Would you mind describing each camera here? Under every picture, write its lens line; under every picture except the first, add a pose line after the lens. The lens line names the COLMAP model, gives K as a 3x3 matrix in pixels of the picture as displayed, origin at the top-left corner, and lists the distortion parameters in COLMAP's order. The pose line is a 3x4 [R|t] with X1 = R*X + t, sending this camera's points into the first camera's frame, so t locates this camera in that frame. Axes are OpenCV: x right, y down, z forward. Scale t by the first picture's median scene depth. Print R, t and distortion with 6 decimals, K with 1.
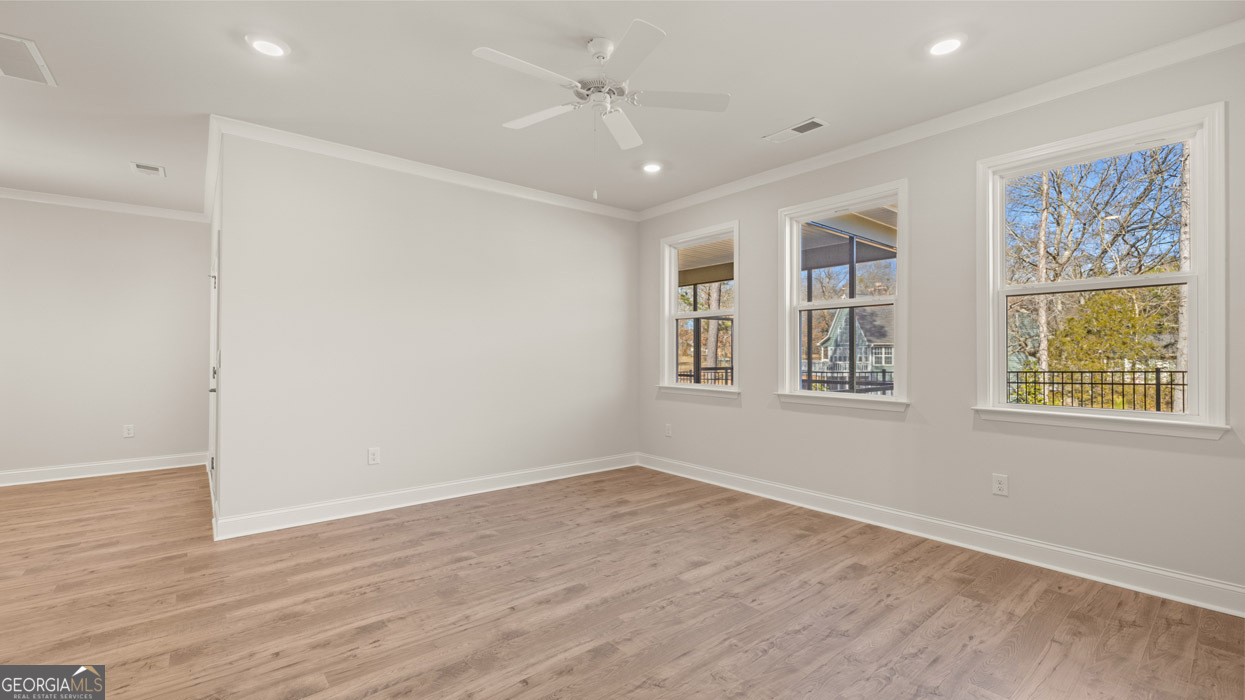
lens RADIAL K [[521.6, 0, 624.4], [0, 521.6, 348.0], [0, 0, 1]] dist [-0.004469, -0.000288]
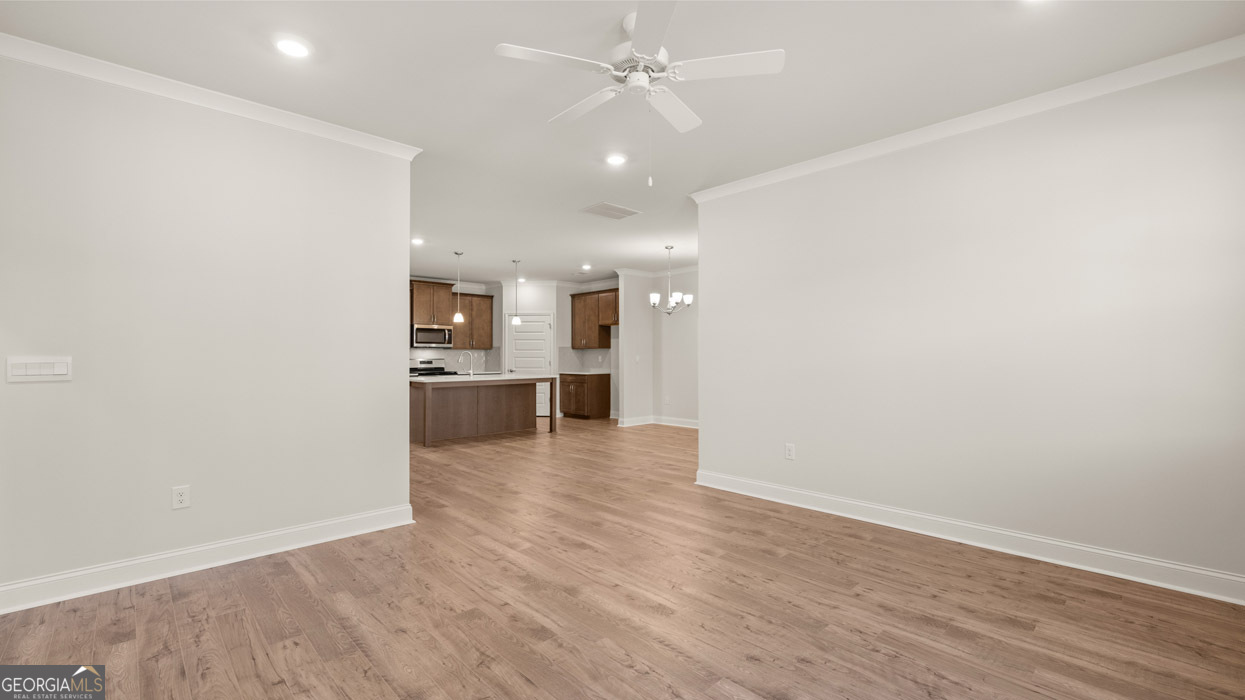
lens RADIAL K [[521.6, 0, 628.6], [0, 521.6, 354.4], [0, 0, 1]] dist [-0.004469, -0.000288]
pose [[0.072186, -0.002512, -0.997388, 0.654119], [0.013279, 0.999911, -0.001558, 0.004424], [0.997303, -0.013132, 0.072213, 0.689608]]
